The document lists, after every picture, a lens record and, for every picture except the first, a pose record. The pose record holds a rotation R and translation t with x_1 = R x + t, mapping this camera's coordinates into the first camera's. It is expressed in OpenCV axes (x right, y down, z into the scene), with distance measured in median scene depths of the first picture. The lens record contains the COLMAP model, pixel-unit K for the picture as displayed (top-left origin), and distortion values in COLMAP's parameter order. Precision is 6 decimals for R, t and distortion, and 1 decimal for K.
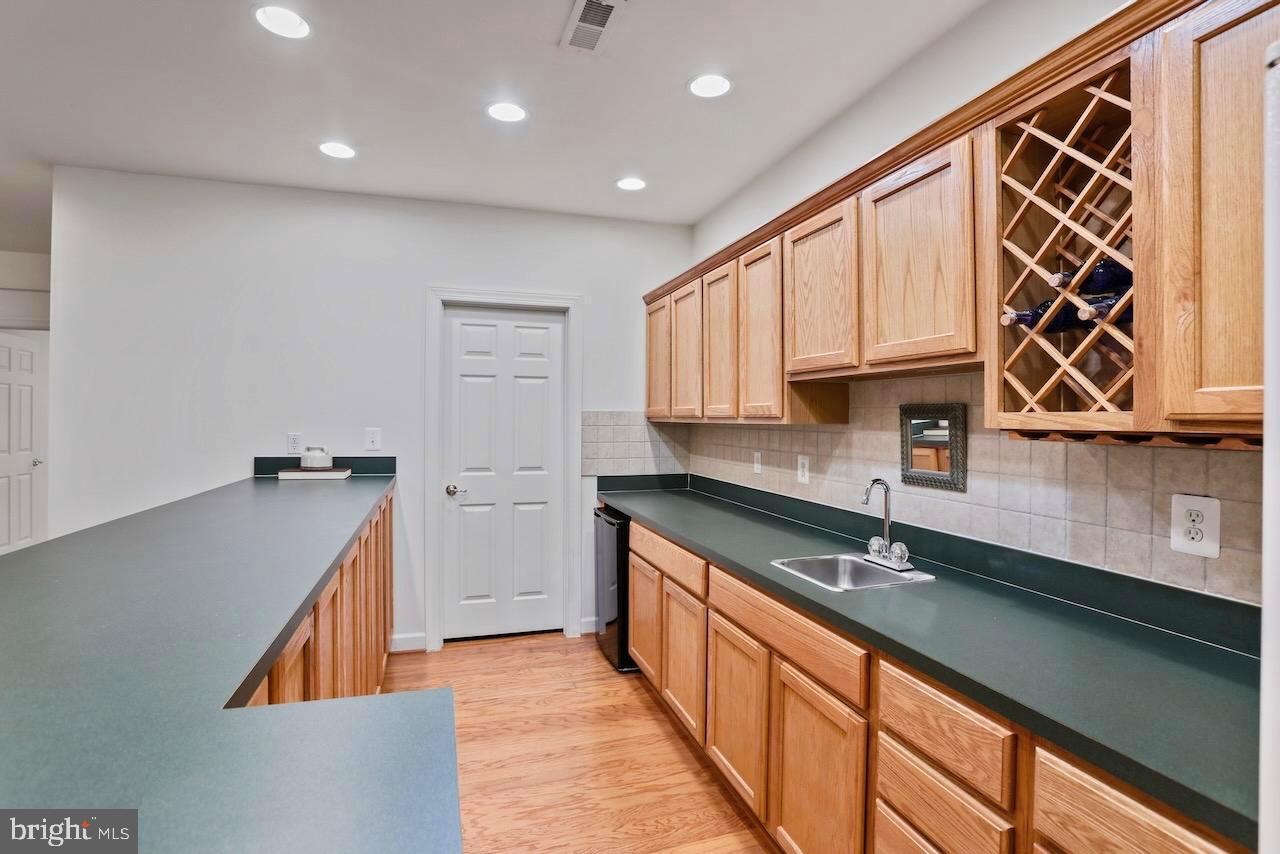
lens RADIAL K [[593.9, 0, 639.4], [0, 593.9, 421.6], [0, 0, 1]] dist [-0.047080, 0.008546]
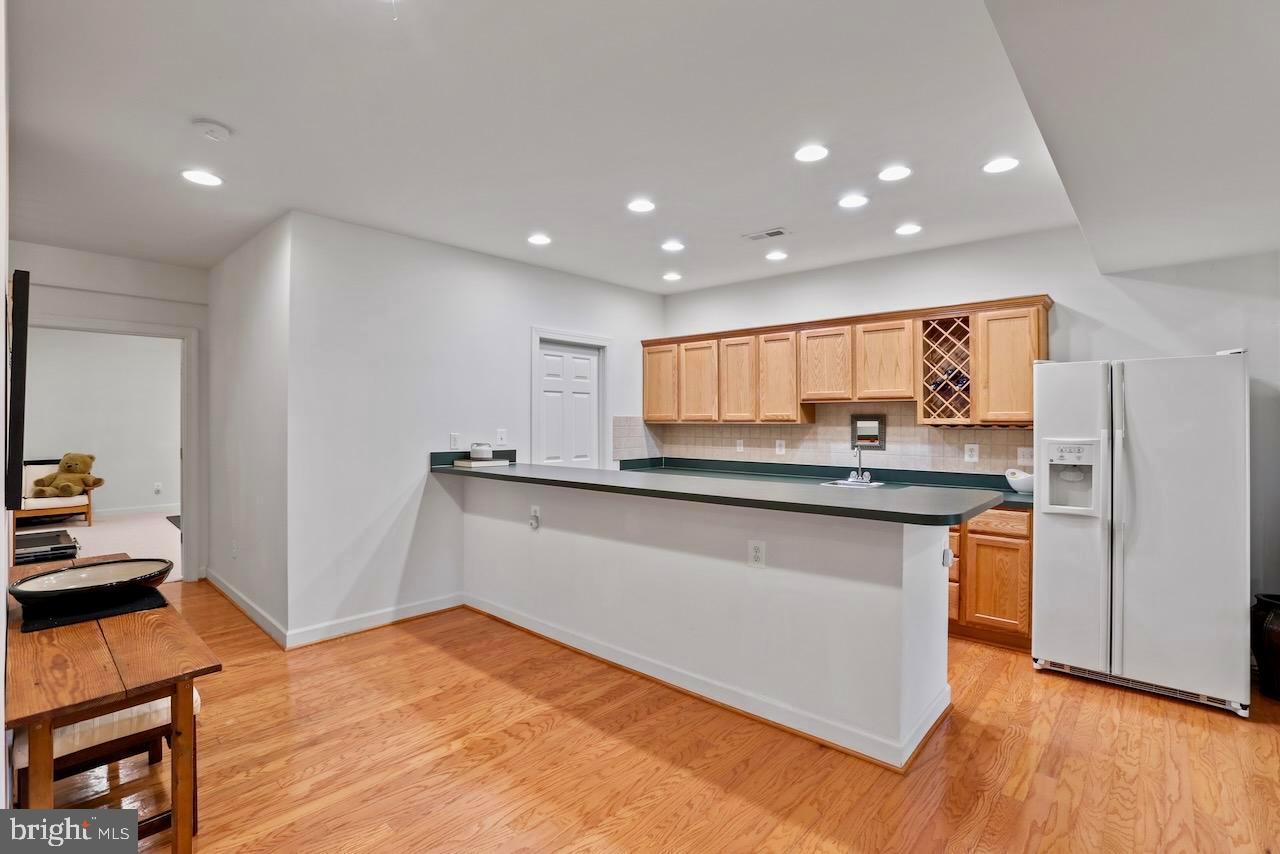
lens RADIAL K [[593.9, 0, 631.2], [0, 593.9, 424.8], [0, 0, 1]] dist [-0.047080, 0.008546]
pose [[0.865103, -0.006631, 0.501550, -1.588207], [0.006527, 0.999977, 0.001963, 0.000596], [-0.501552, 0.001575, 0.865126, -0.608929]]
